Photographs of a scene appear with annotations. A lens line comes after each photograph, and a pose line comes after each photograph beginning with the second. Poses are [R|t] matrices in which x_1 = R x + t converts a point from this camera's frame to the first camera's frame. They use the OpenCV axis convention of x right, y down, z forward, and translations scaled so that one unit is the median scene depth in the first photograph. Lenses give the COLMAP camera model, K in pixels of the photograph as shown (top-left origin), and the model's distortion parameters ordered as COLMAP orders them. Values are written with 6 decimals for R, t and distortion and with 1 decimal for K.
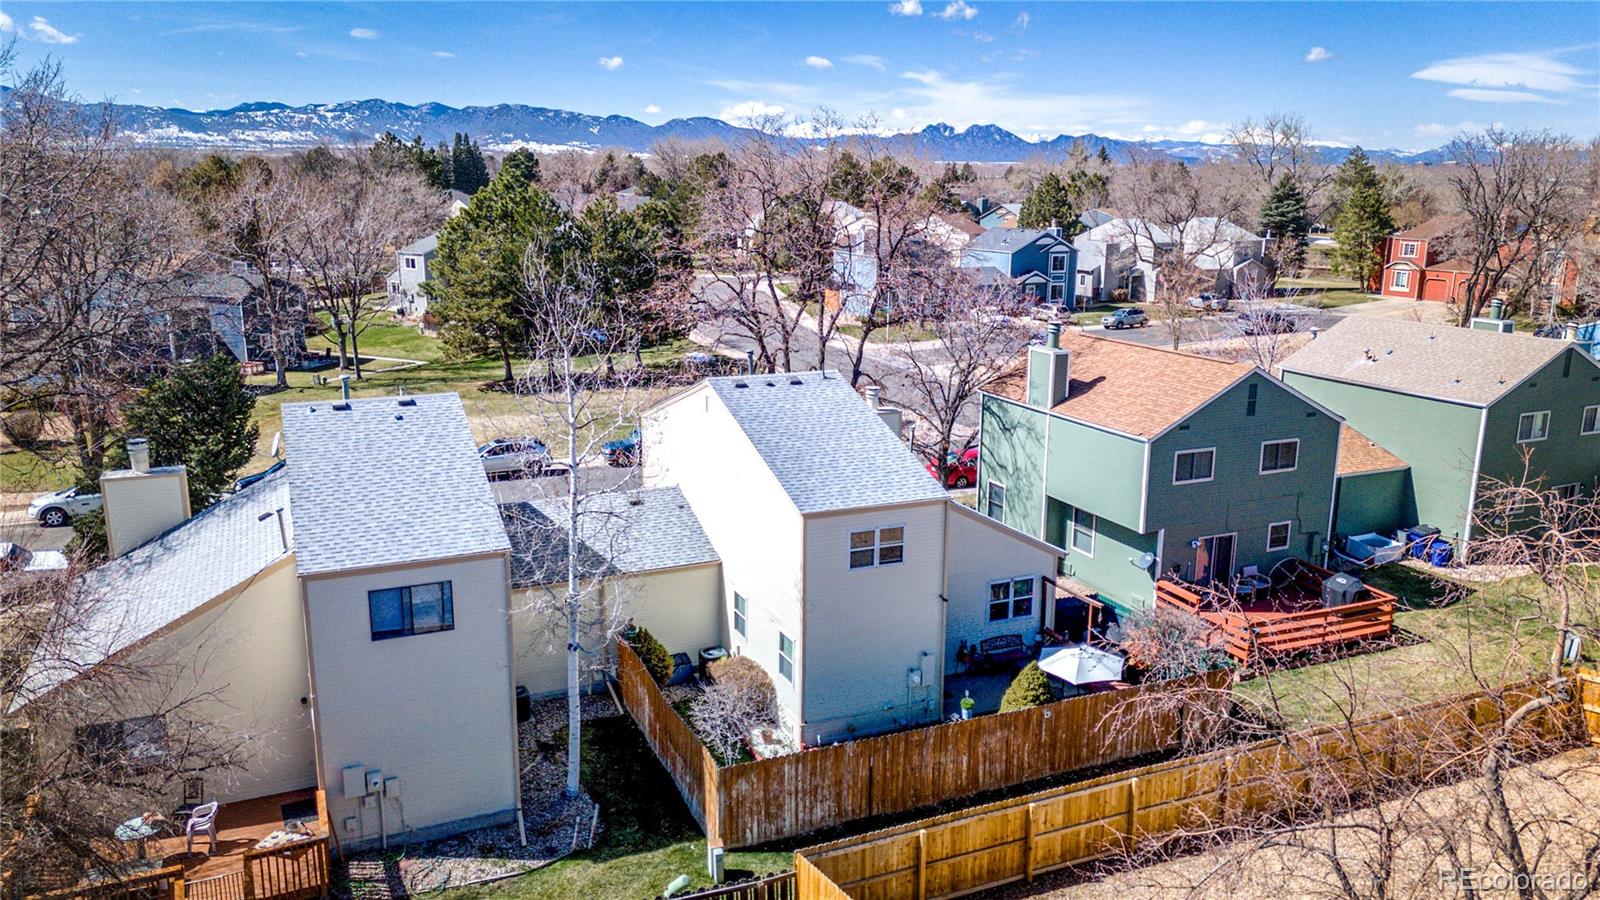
lens RADIAL K [[1166.5, 0, 800.0], [0, 1166.5, 450.0], [0, 0, 1]] dist [0.043741, -0.001988]
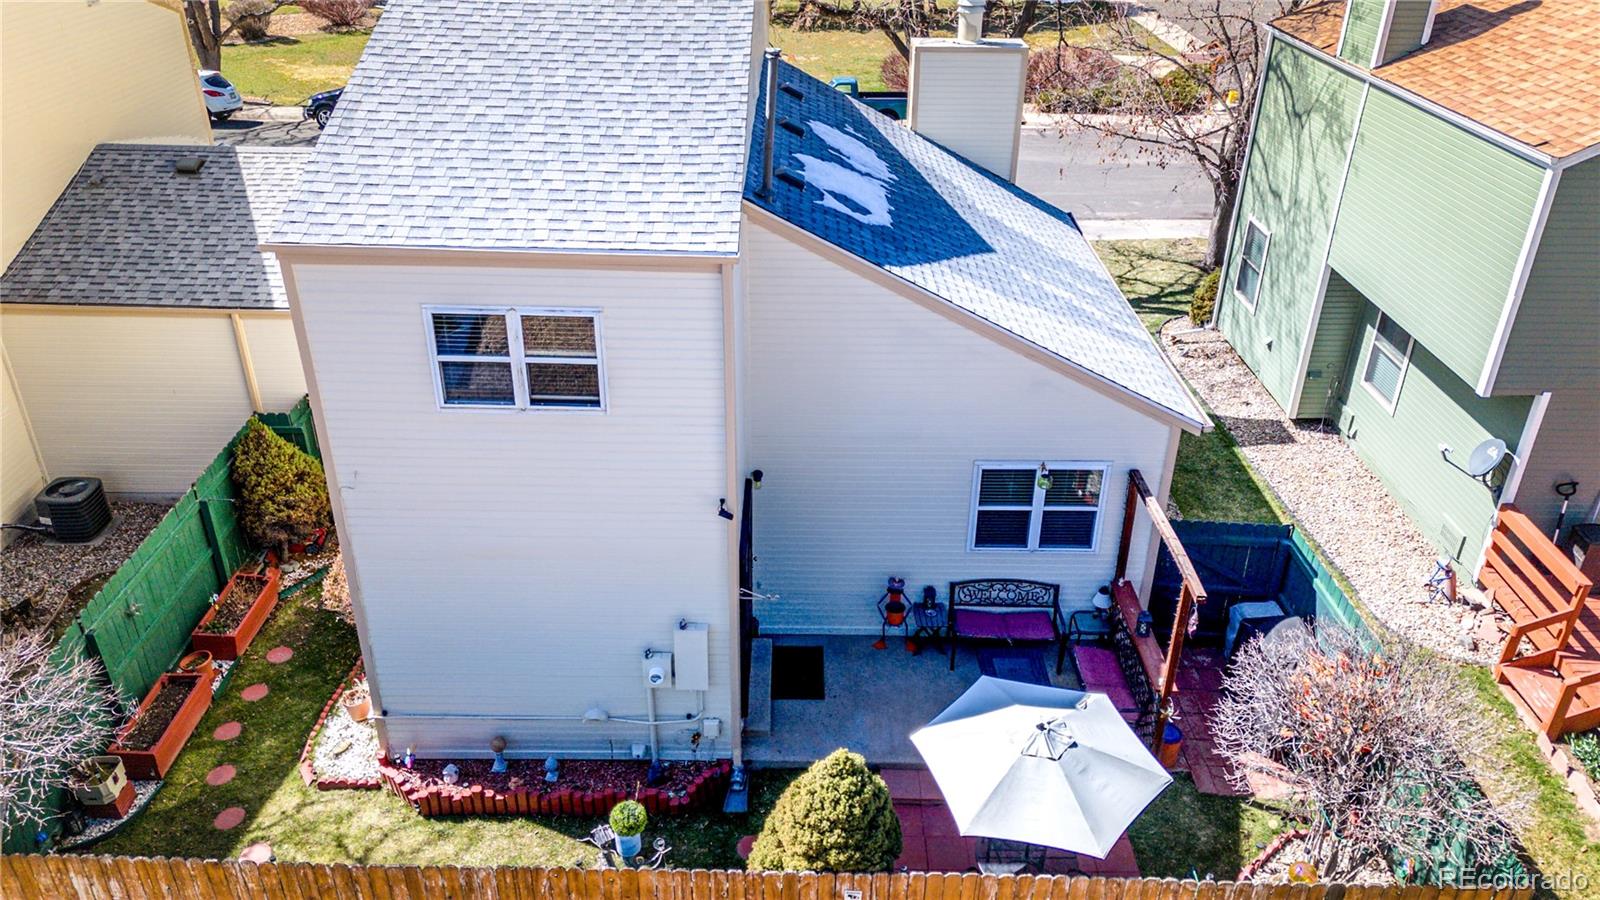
lens RADIAL K [[1175.7, 0, 800.0], [0, 1175.7, 450.0], [0, 0, 1]] dist [0.061947, -0.052259]
pose [[0.912843, 0.195580, -0.358423, 0.250543], [-0.095210, 0.955576, 0.278943, -0.003919], [0.397056, -0.220505, 0.890912, 0.585272]]
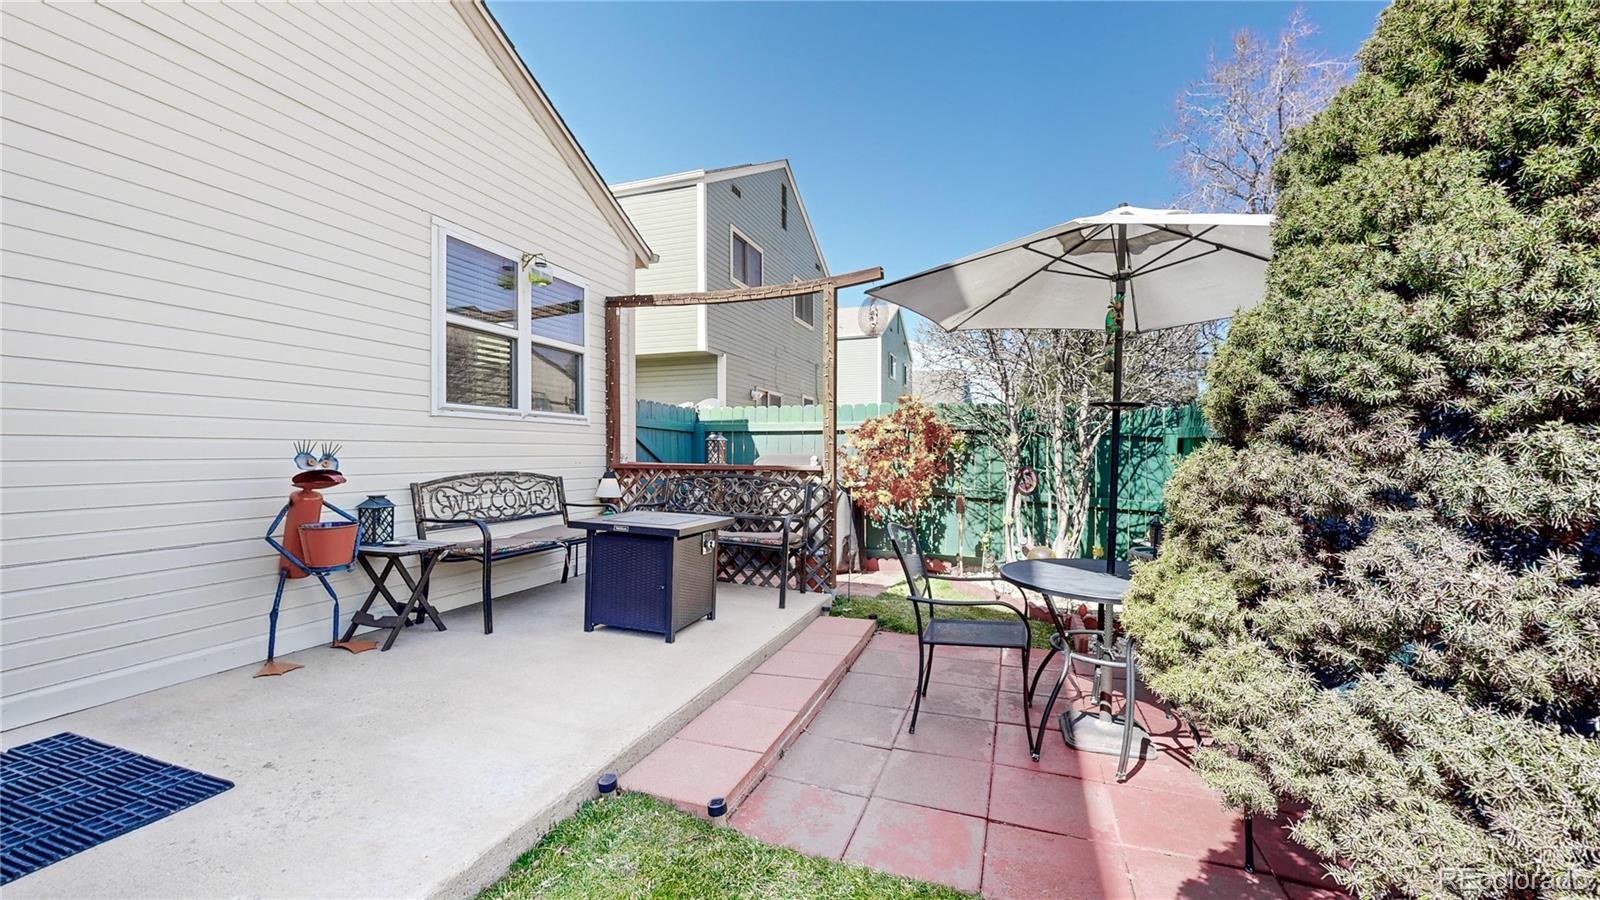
lens RADIAL K [[635.3, 0, 800.0], [0, 635.3, 450.0], [0, 0, 1]] dist [-0.002543, -0.000129]
pose [[0.676723, -0.001361, 0.736237, 0.115546], [0.165448, 0.974703, -0.150272, 0.184677], [-0.717407, 0.223502, 0.659829, 0.858306]]
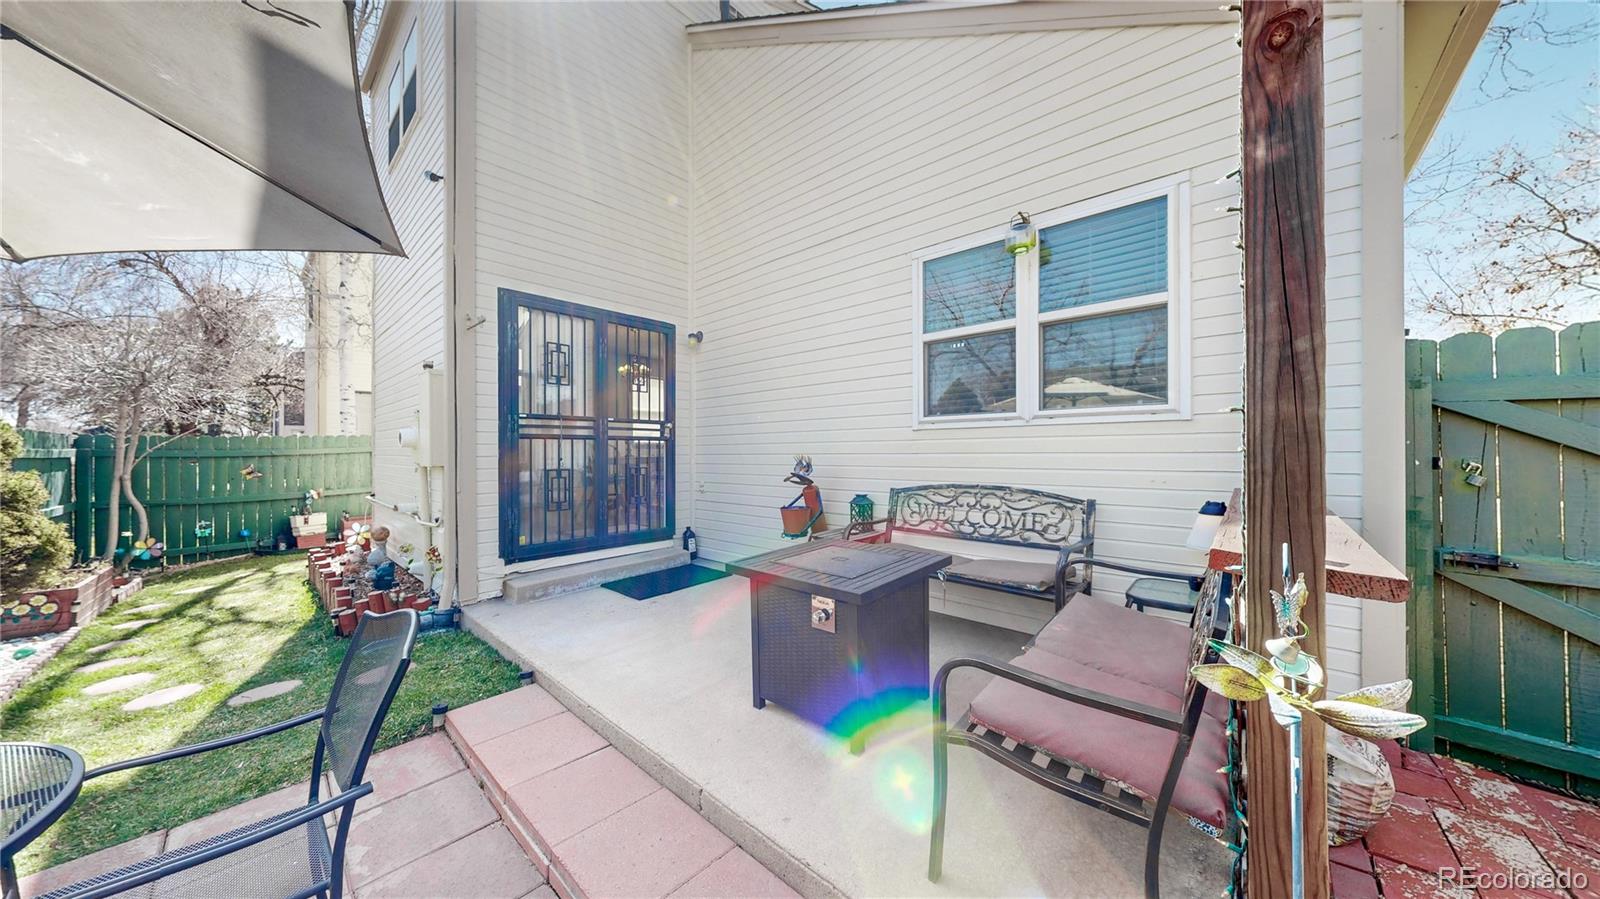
lens RADIAL K [[509.7, 0, 800.0], [0, 509.7, 449.5], [0, 0, 1]] dist [-0.000470, 0.000035]
pose [[0.402648, -0.013146, -0.915261, 0.249877], [-0.193312, 0.976123, -0.099064, 0.167772], [0.894709, 0.216819, 0.390493, 0.924730]]
